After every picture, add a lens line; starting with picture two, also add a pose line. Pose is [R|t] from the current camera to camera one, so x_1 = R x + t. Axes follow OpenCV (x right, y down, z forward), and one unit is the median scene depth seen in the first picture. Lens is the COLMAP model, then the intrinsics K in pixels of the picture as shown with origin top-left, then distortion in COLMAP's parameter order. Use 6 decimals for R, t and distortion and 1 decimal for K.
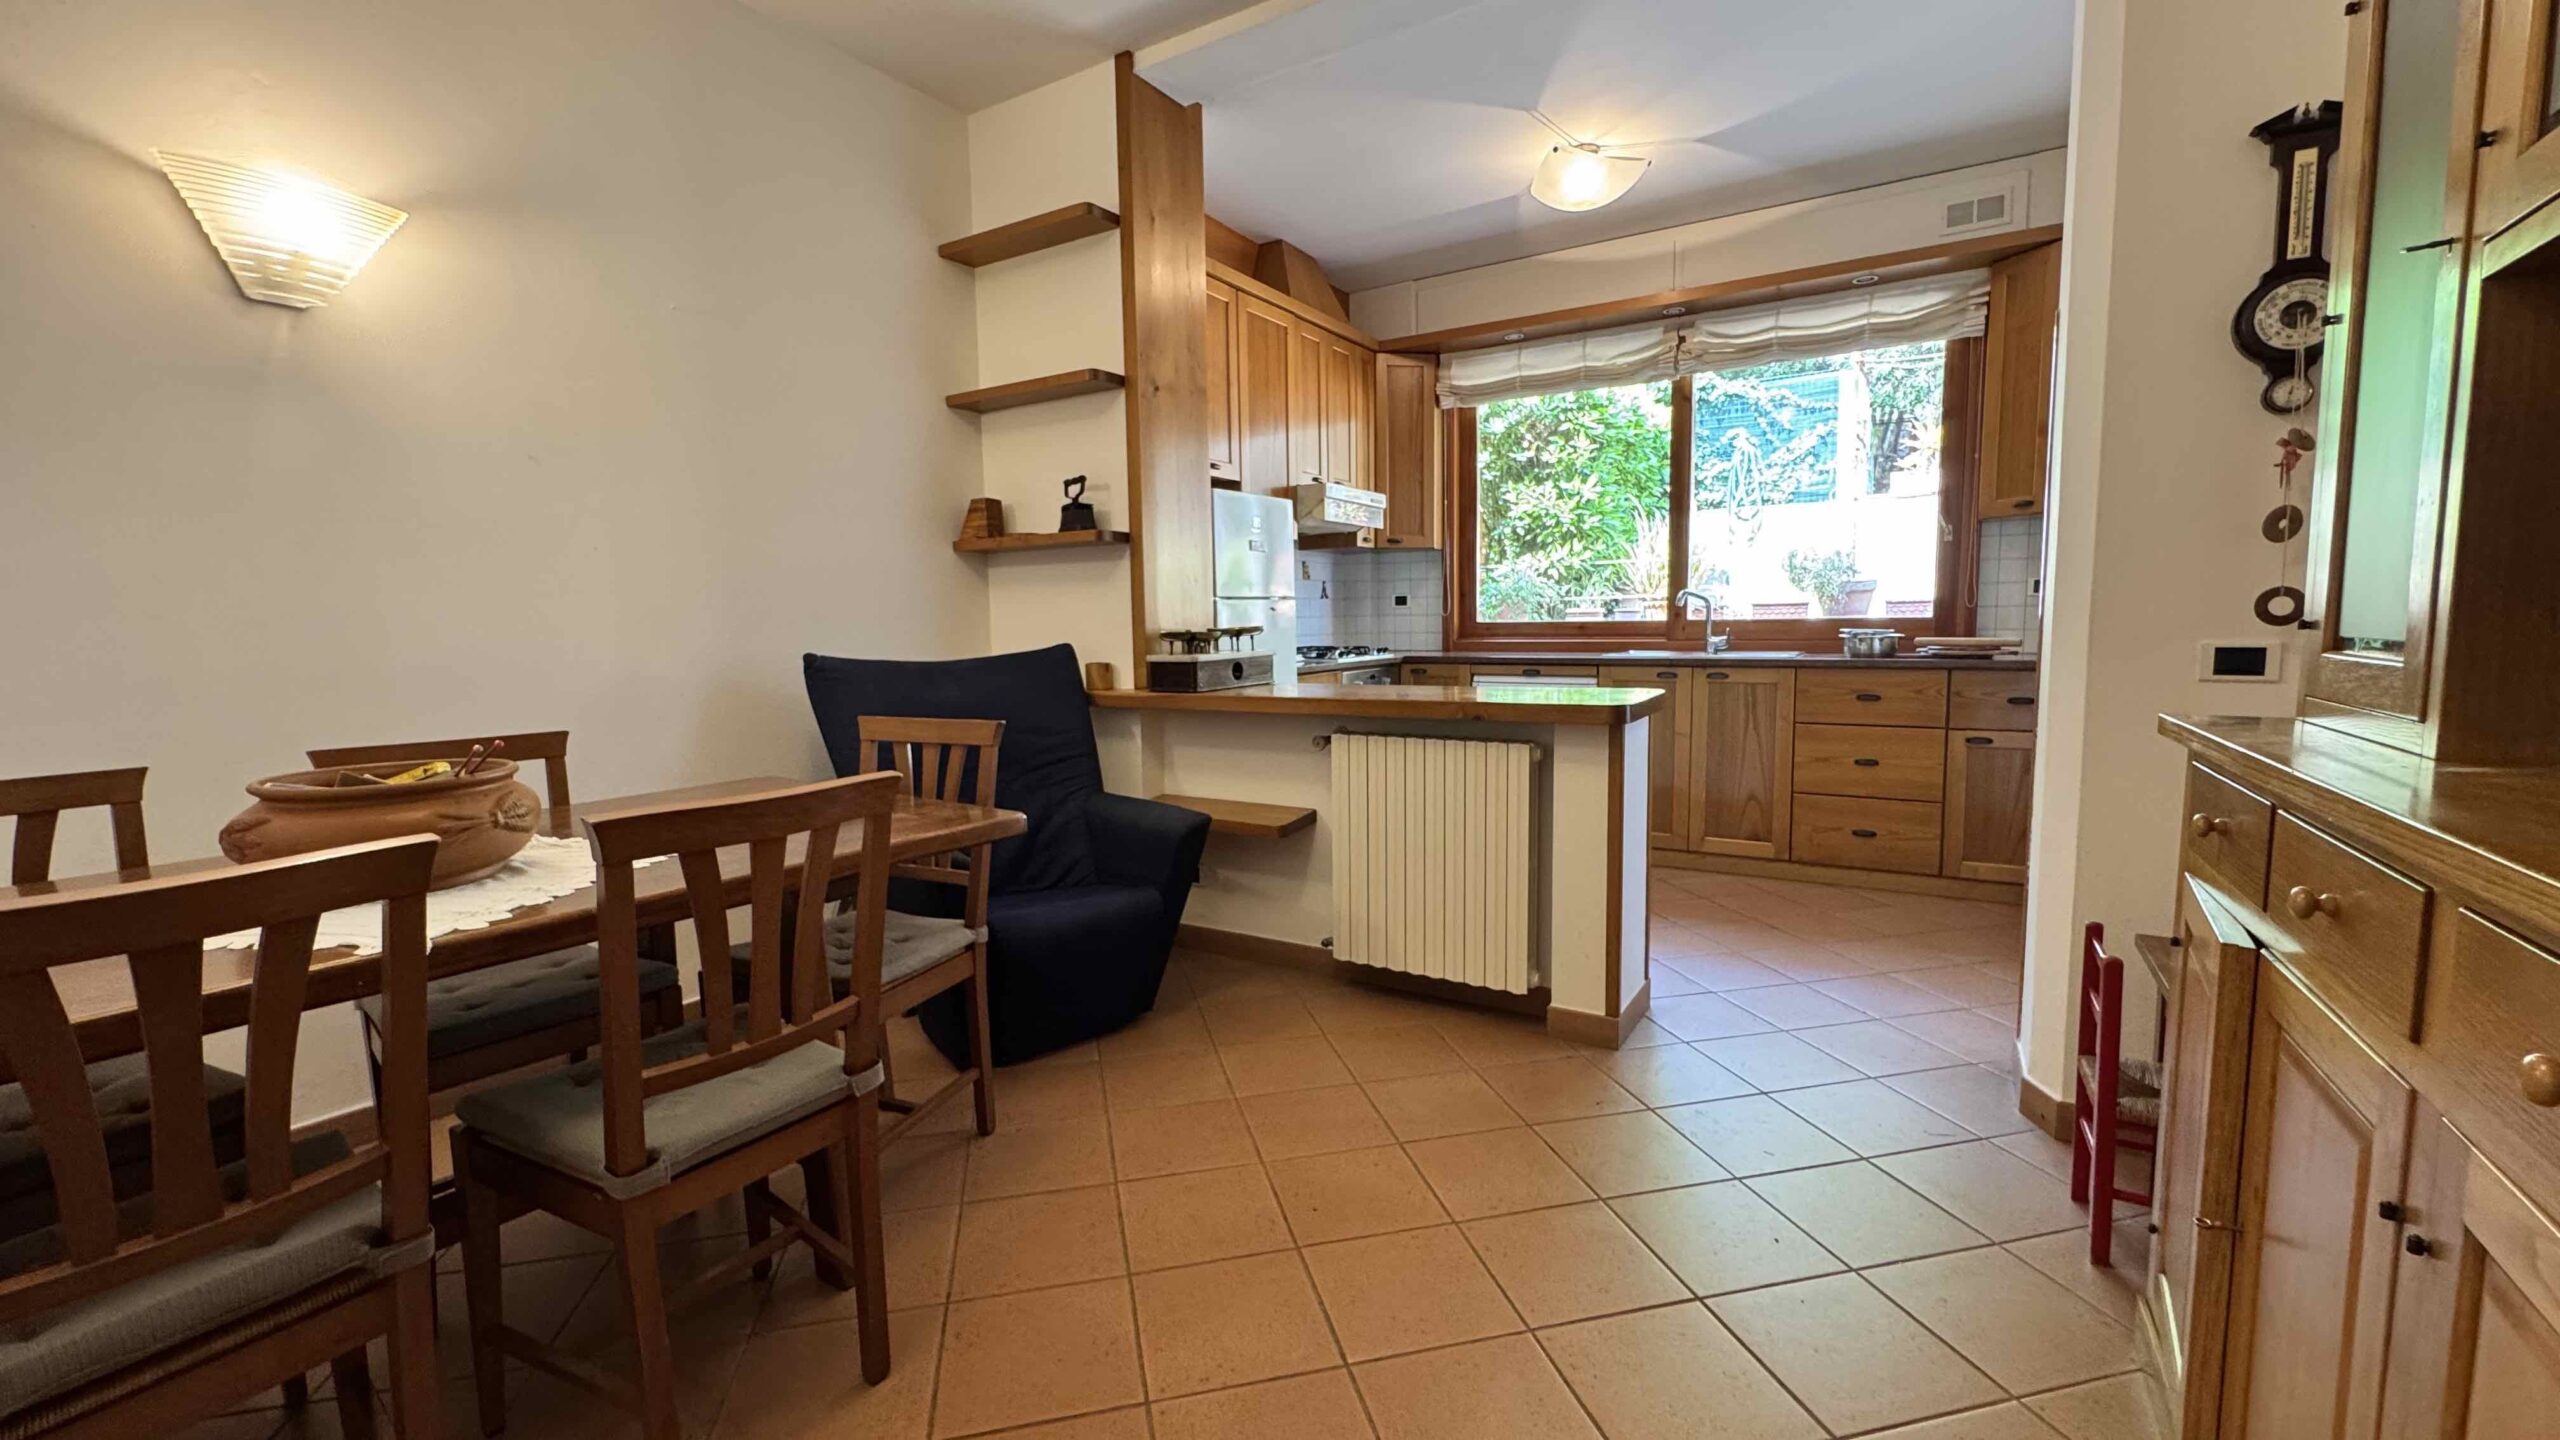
lens RADIAL K [[1026.0, 0, 1279.0], [0, 1026.0, 716.7], [0, 0, 1]] dist [0.000414, -0.000125]
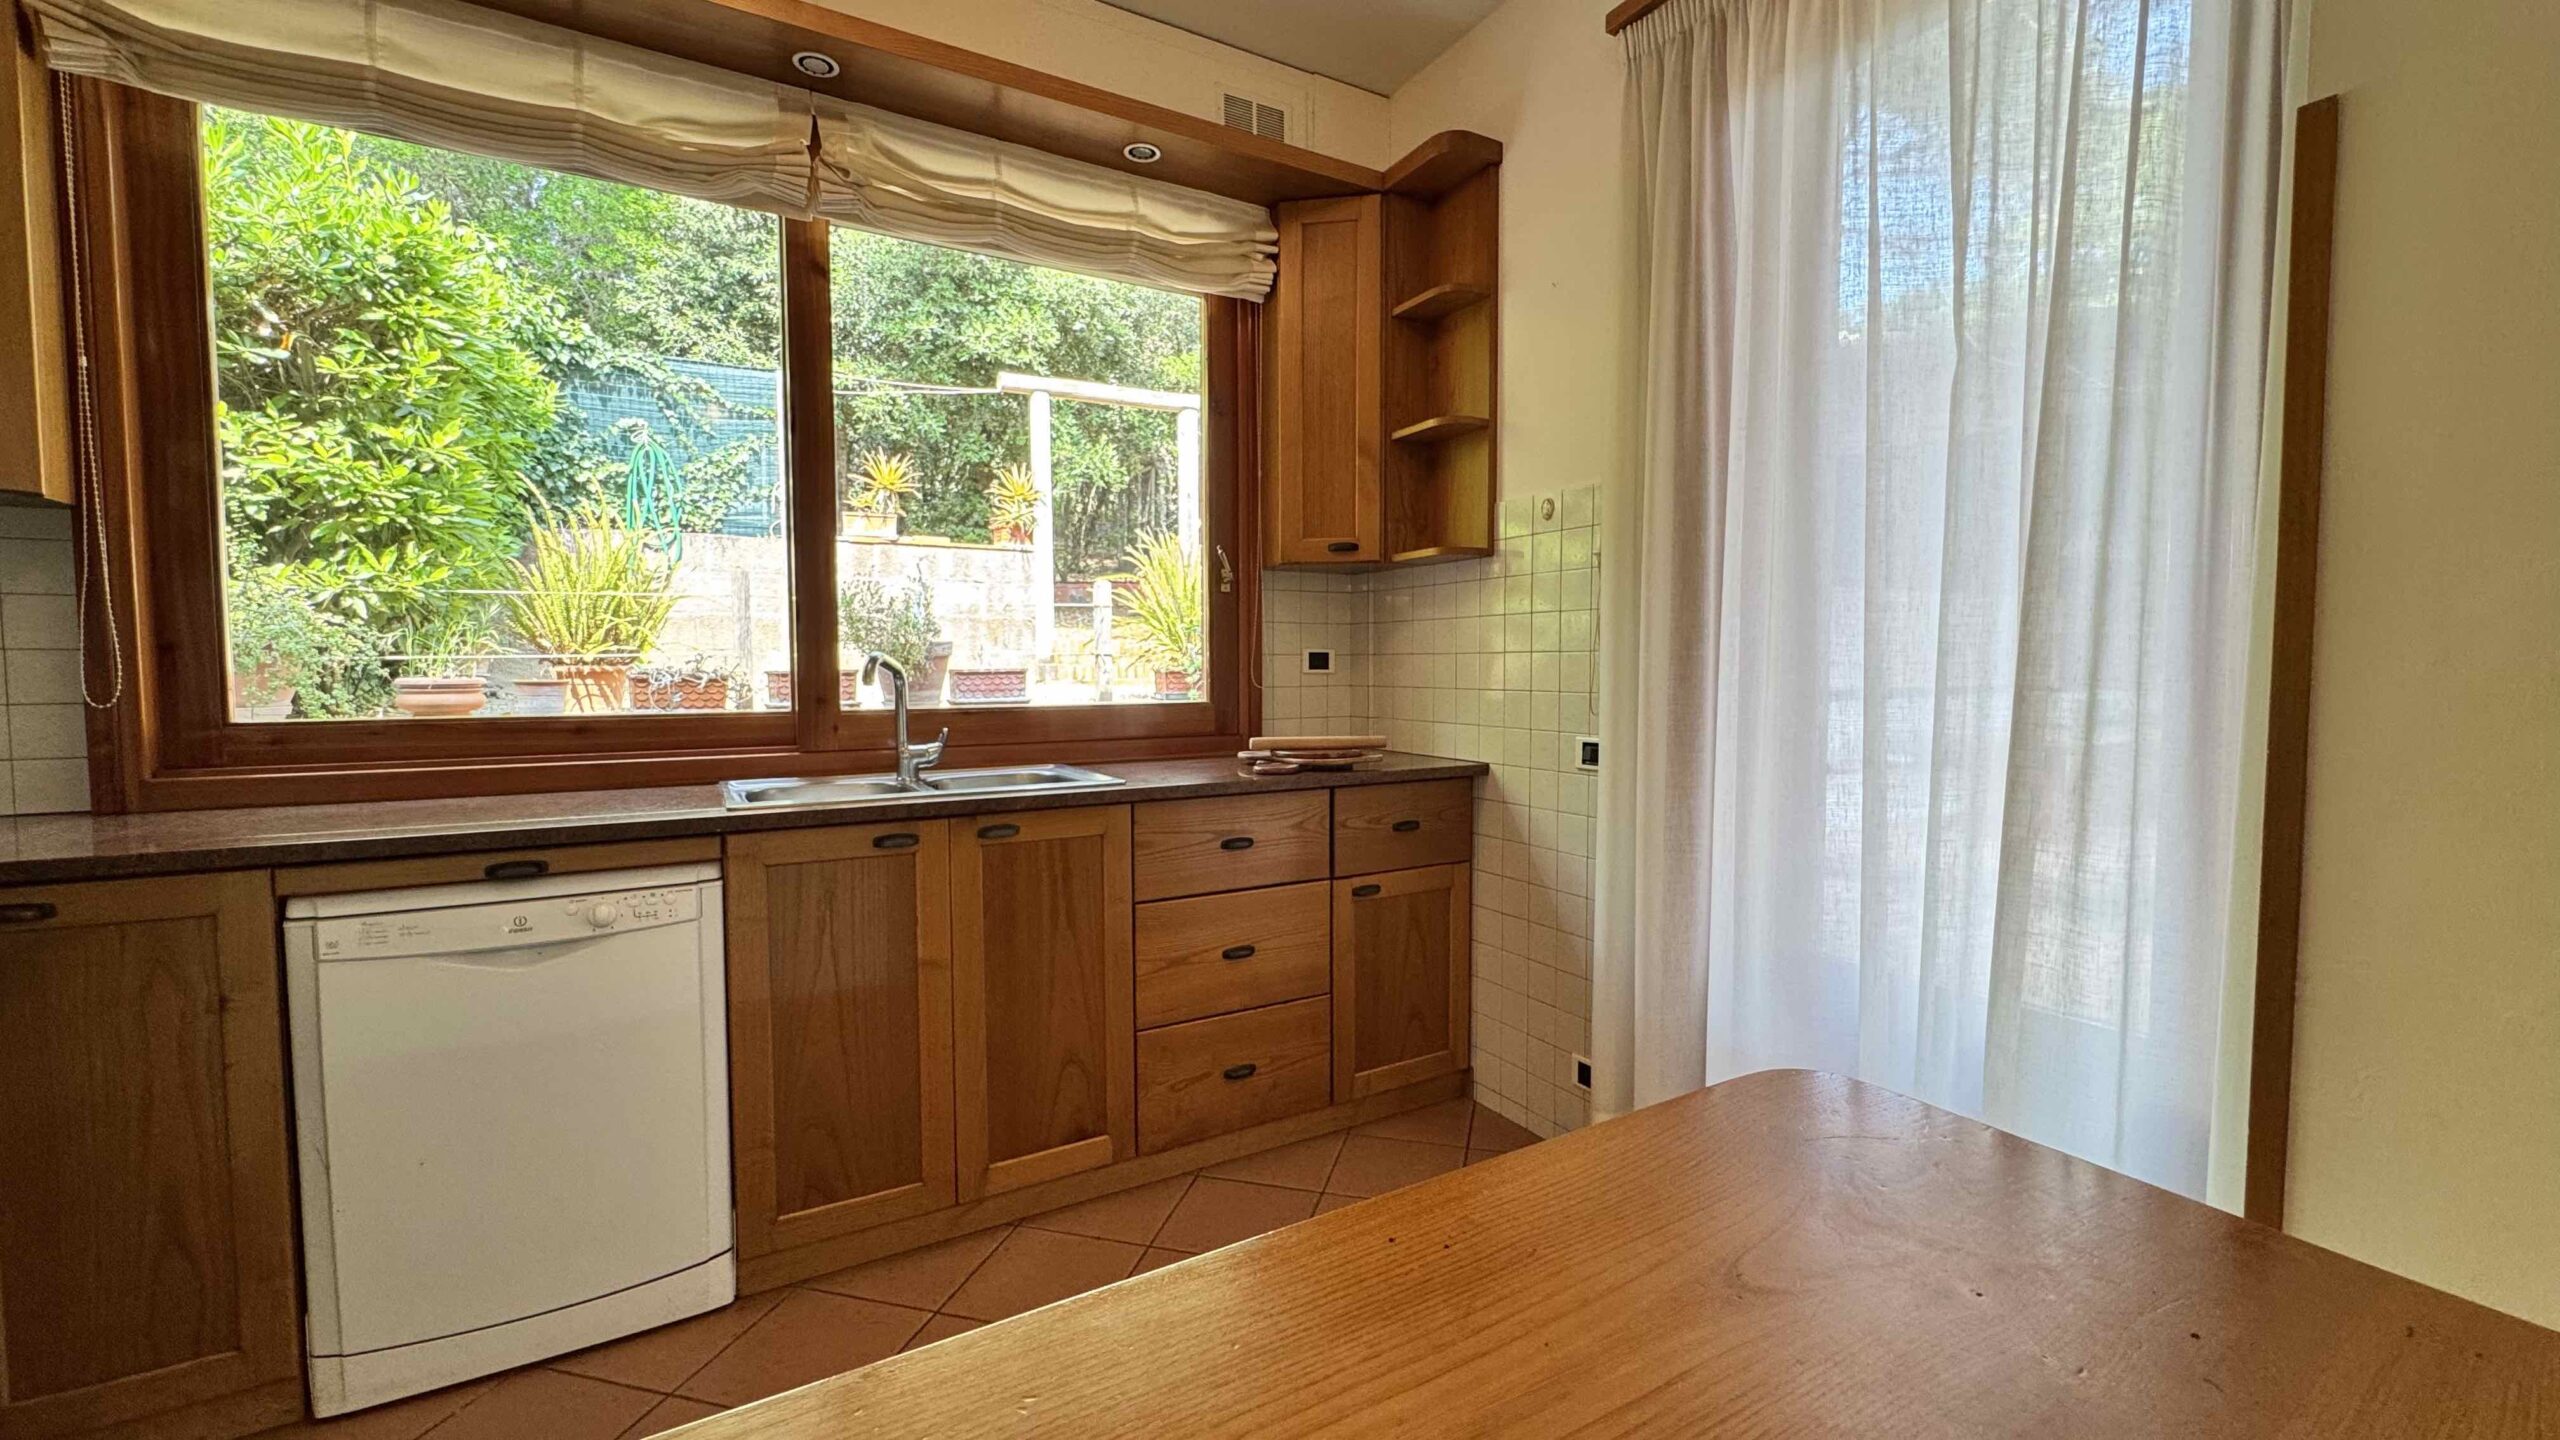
lens RADIAL K [[1026.0, 0, 1275.5], [0, 1026.0, 725.5], [0, 0, 1]] dist [0.000414, -0.000125]
pose [[0.469443, -0.036493, 0.882208, 0.054444], [0.079344, 0.996847, -0.000986, -0.072023], [-0.879391, 0.070461, 0.470858, 0.594445]]
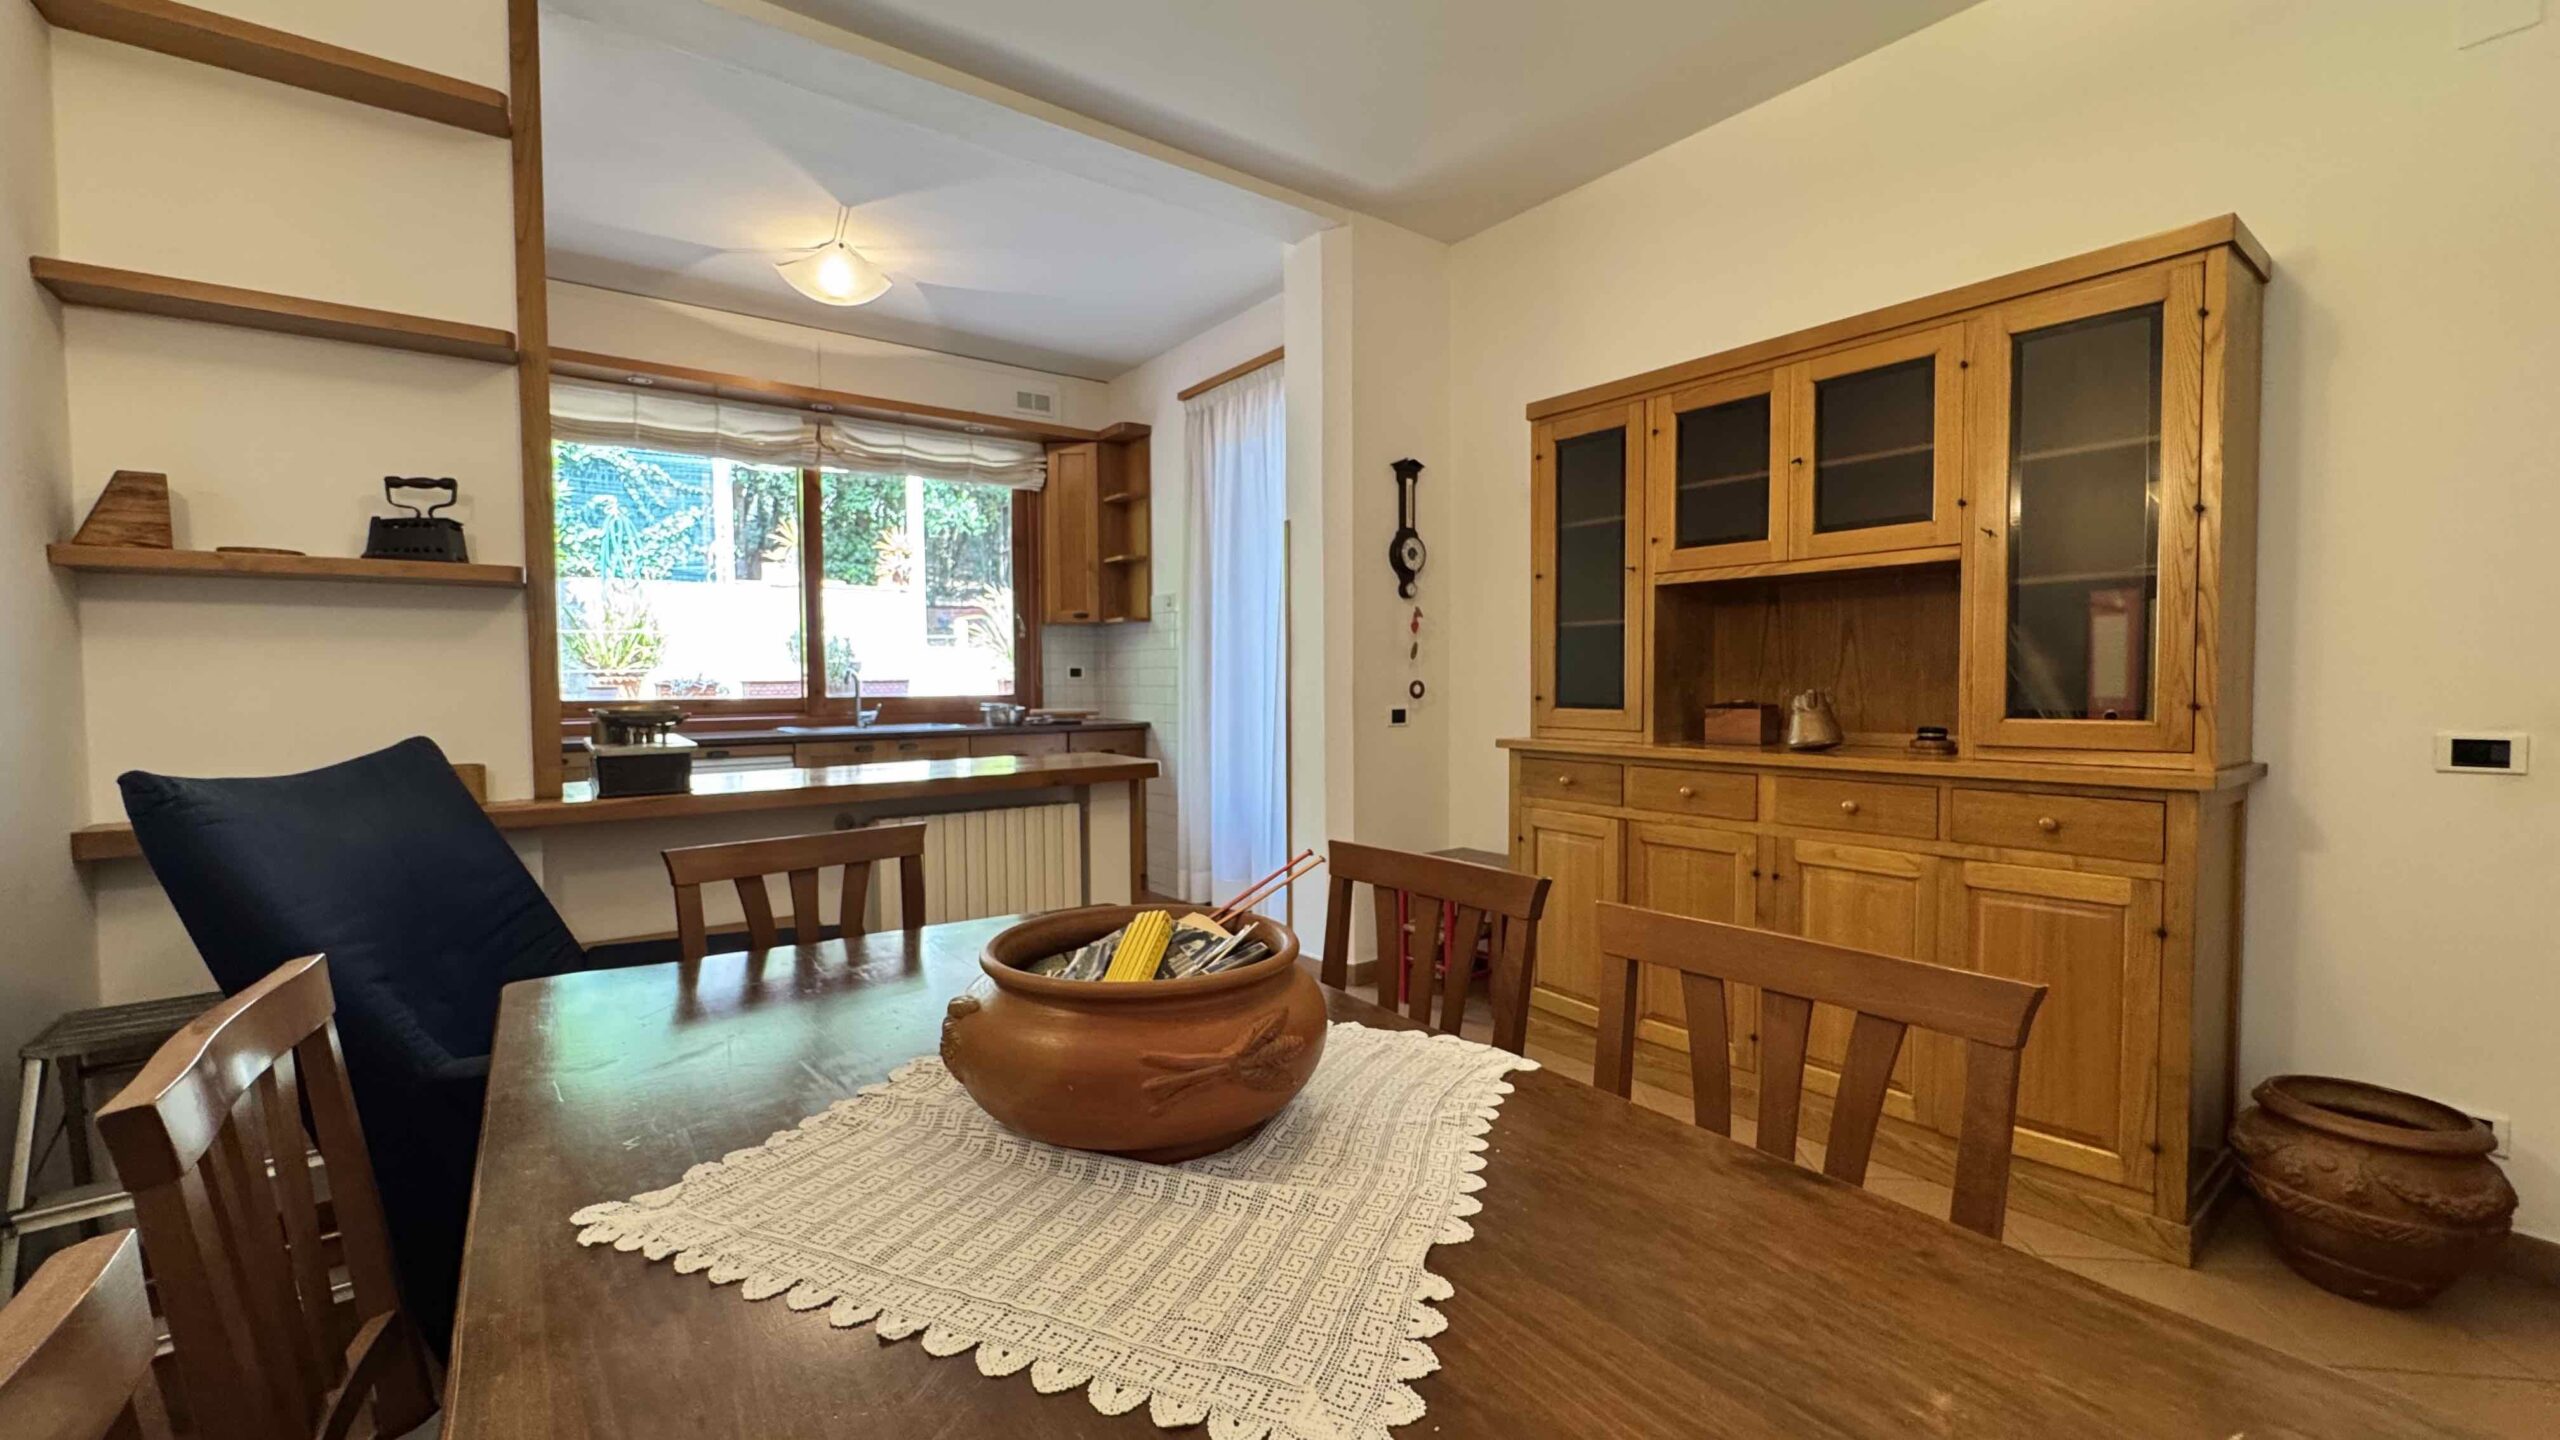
lens RADIAL K [[1026.0, 0, 1274.6], [0, 1026.0, 717.7], [0, 0, 1]] dist [0.000414, -0.000125]
pose [[0.360351, -0.021696, 0.932564, -0.430631], [0.089733, 0.995899, -0.011504, -0.020436], [-0.928491, 0.087827, 0.360820, 0.203896]]
